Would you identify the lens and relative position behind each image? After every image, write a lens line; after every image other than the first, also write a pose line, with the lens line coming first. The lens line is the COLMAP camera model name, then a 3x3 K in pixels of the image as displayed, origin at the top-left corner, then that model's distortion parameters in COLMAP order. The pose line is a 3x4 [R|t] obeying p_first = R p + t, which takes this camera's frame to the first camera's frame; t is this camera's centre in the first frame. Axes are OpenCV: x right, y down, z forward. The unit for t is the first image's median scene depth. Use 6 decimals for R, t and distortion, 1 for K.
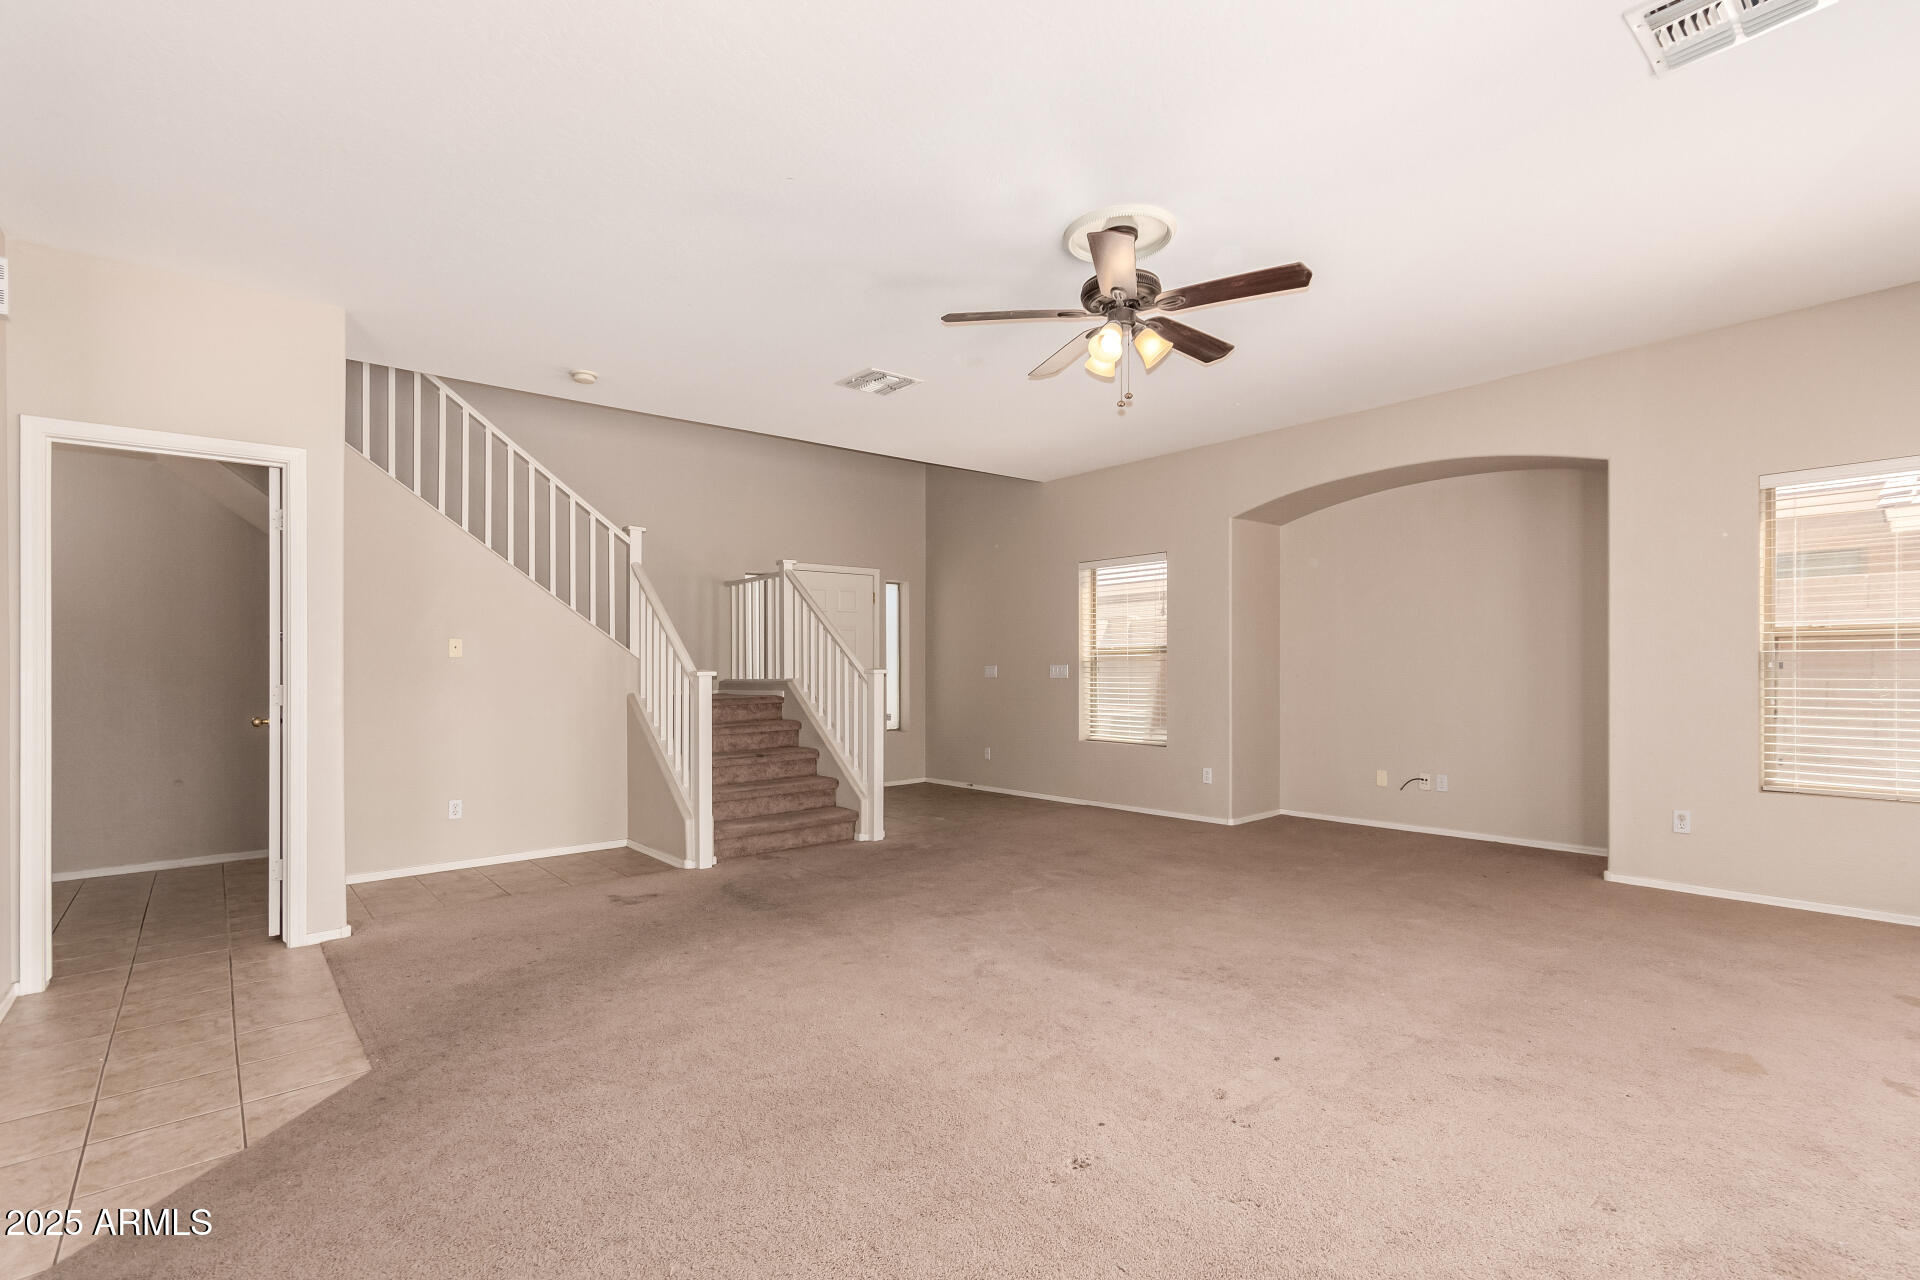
lens RADIAL K [[896.3, 0, 961.6], [0, 896.3, 673.0], [0, 0, 1]] dist [0.002304, -0.000062]
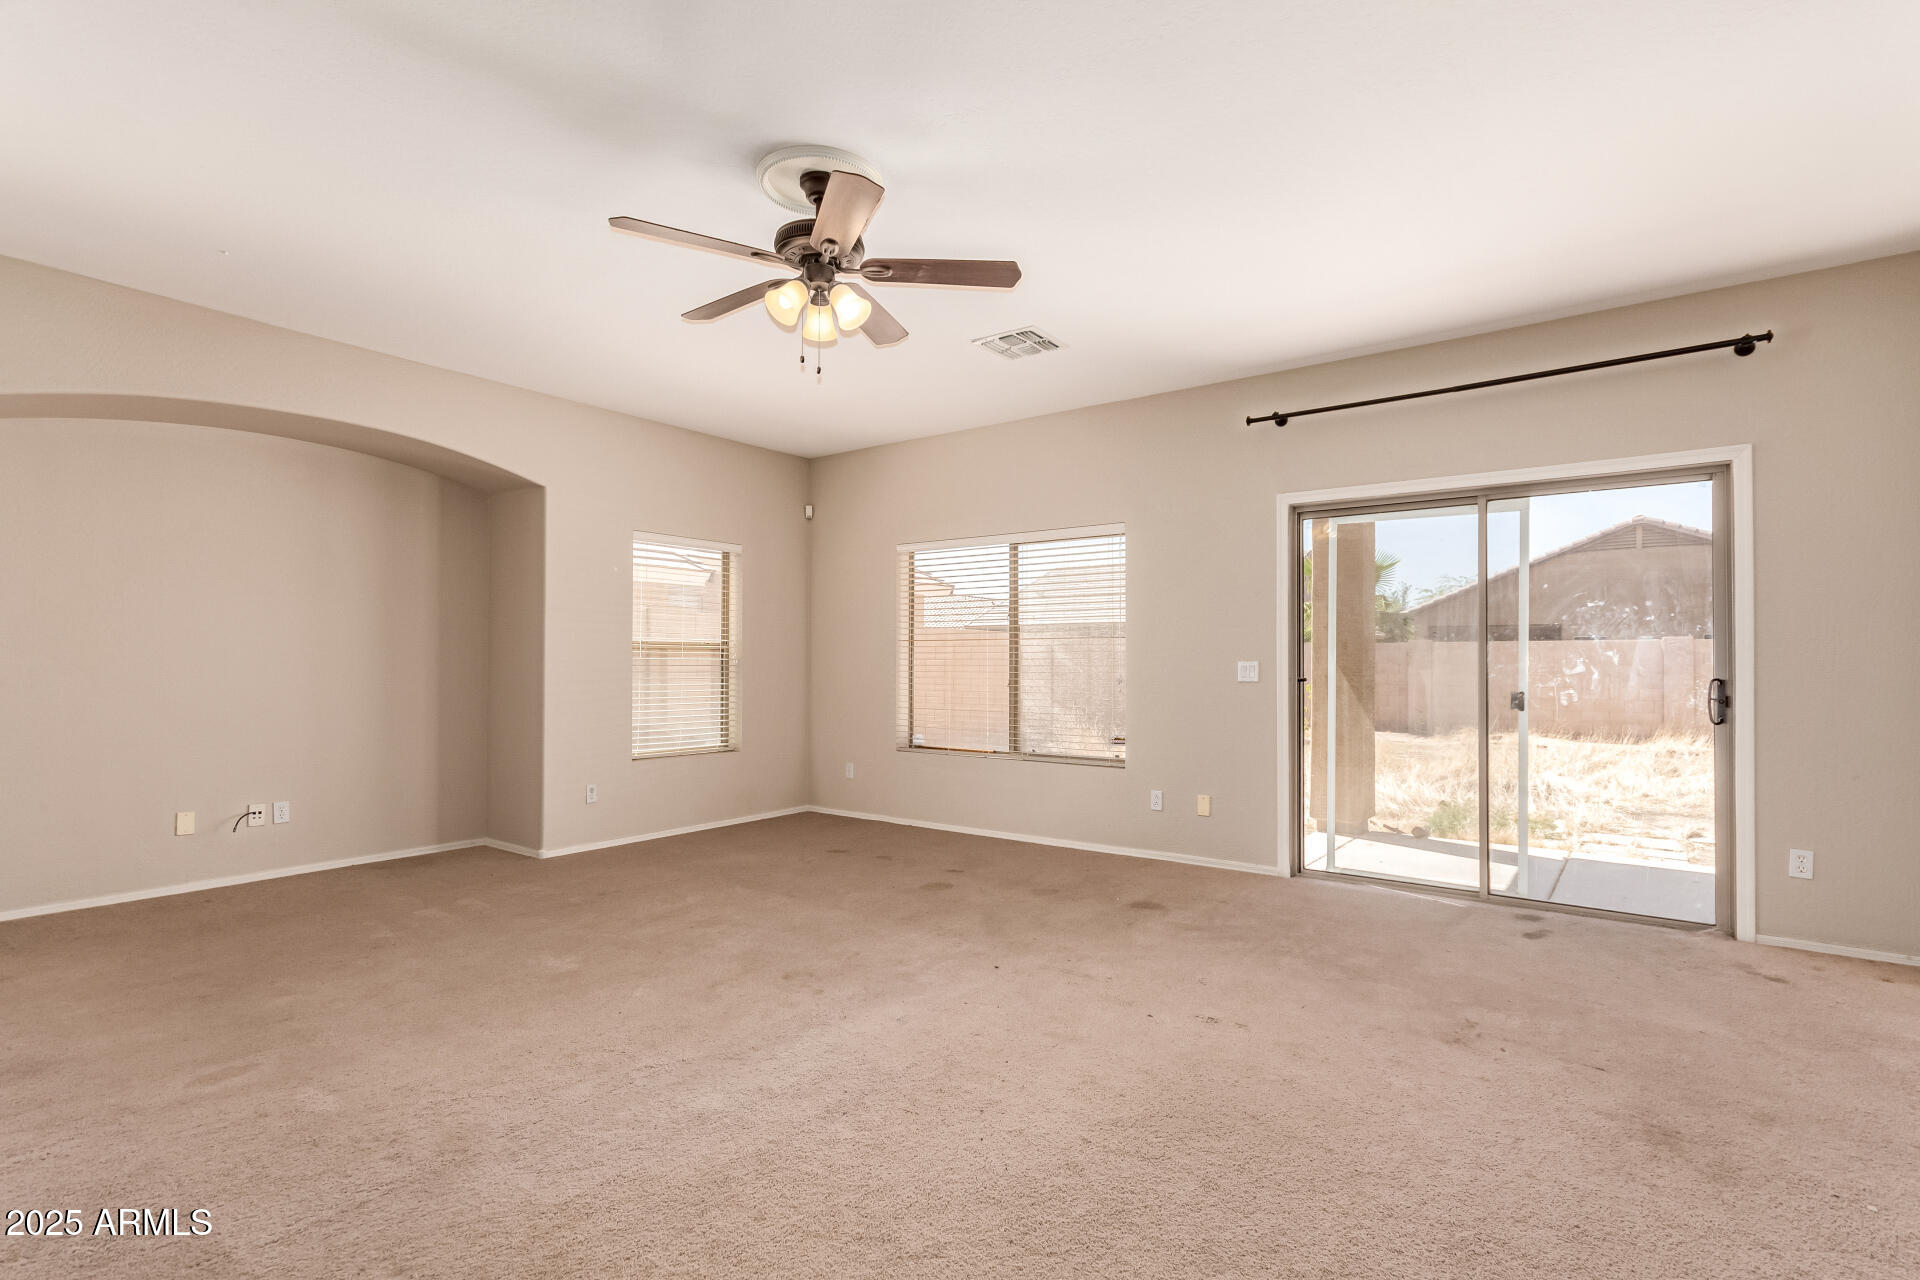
lens RADIAL K [[896.3, 0, 961.6], [0, 896.3, 673.0], [0, 0, 1]] dist [0.002304, -0.000062]
pose [[-0.225711, 0.000216, 0.974194, -0.503185], [0.009868, 0.999949, 0.002064, 0.000856], [-0.974144, 0.010079, -0.225701, 0.741082]]
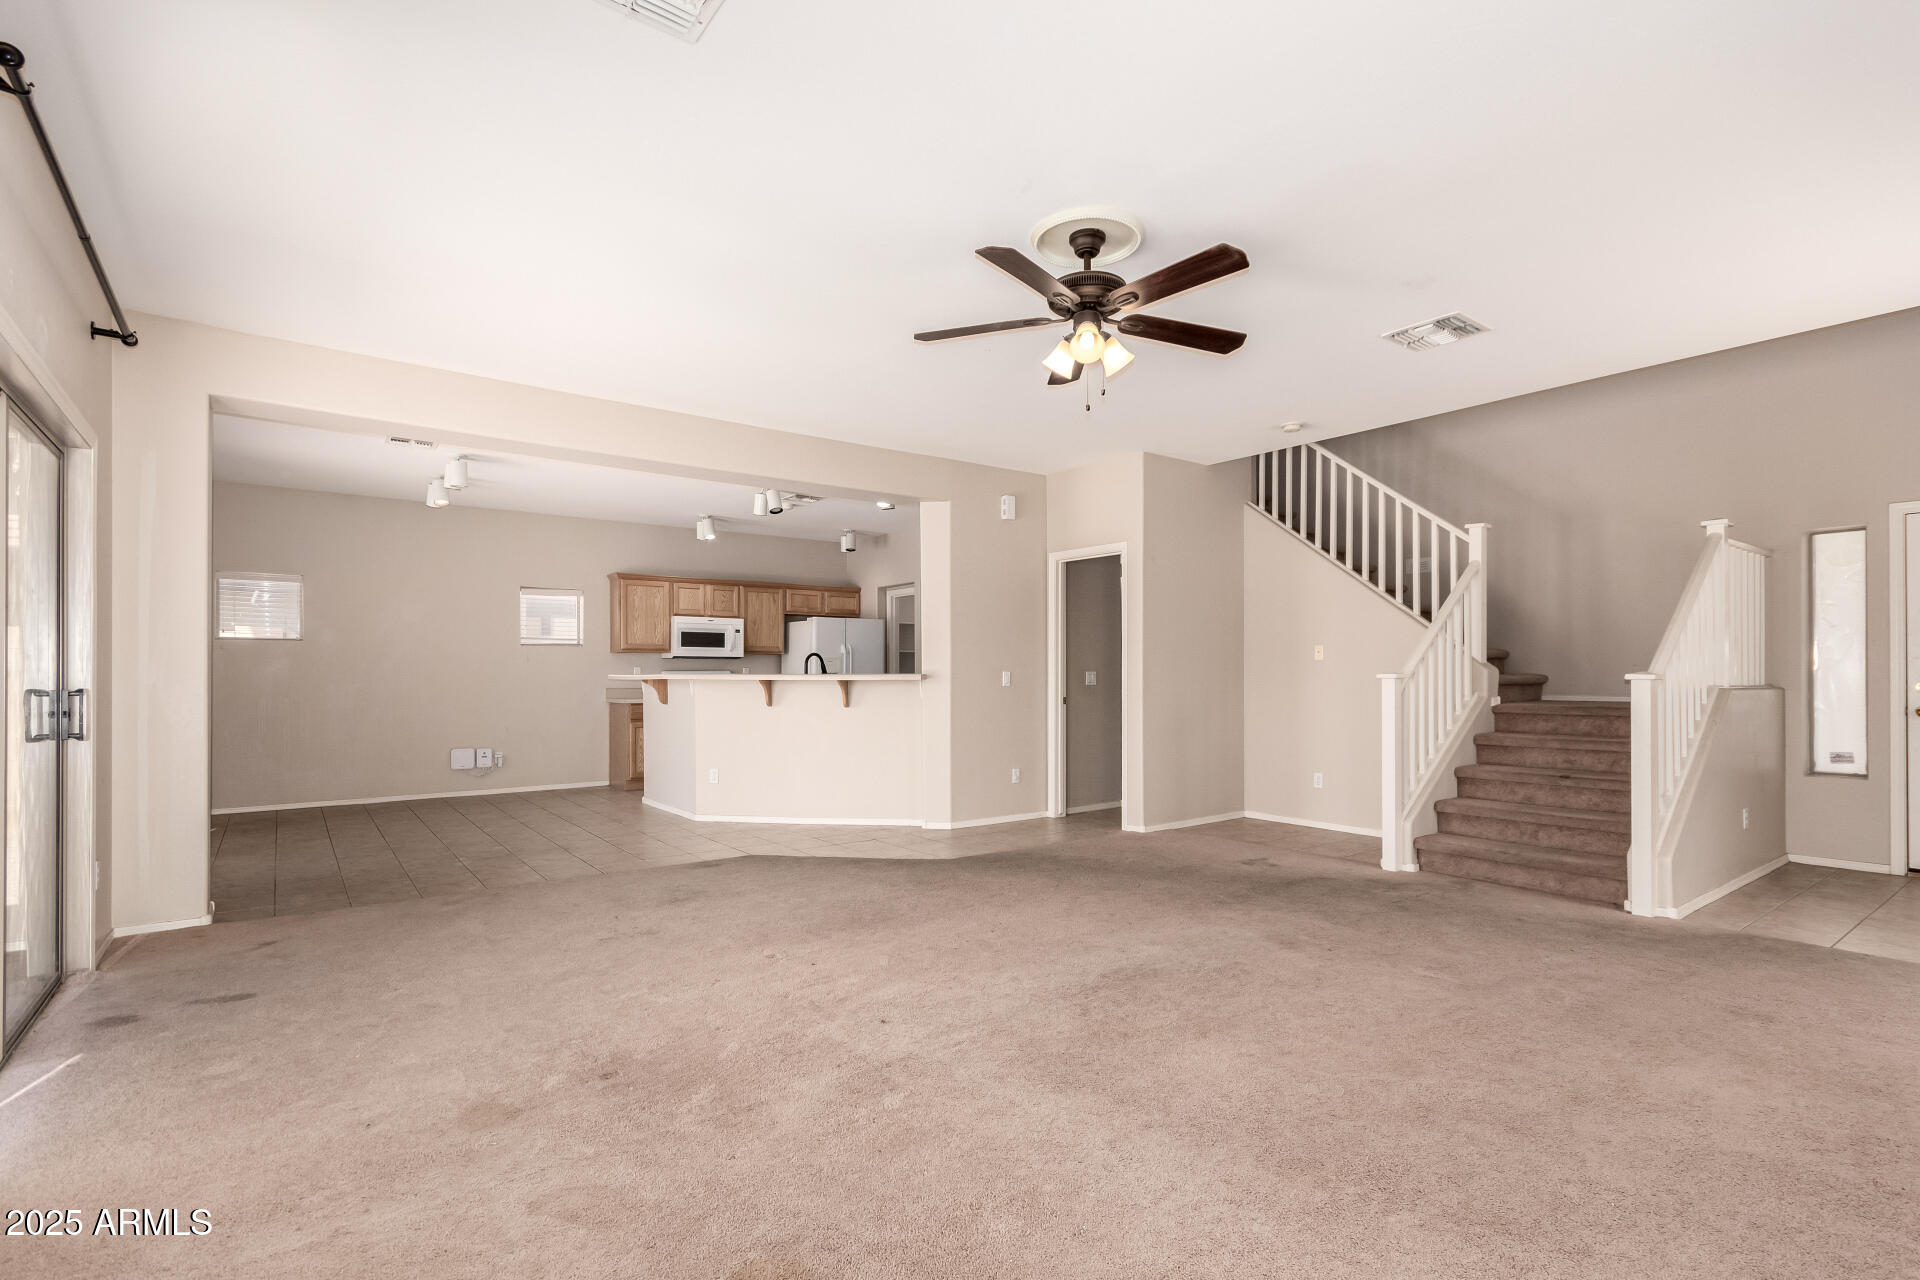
lens RADIAL K [[893.4, 0, 960.0], [0, 893.4, 640.0], [0, 0, 1]] dist [0.001067, 0.000057]
pose [[-0.057696, -0.027114, -0.997966, 0.821370], [-0.005335, 0.999625, -0.026851, -0.010581], [0.998320, 0.003775, -0.057819, 0.642873]]
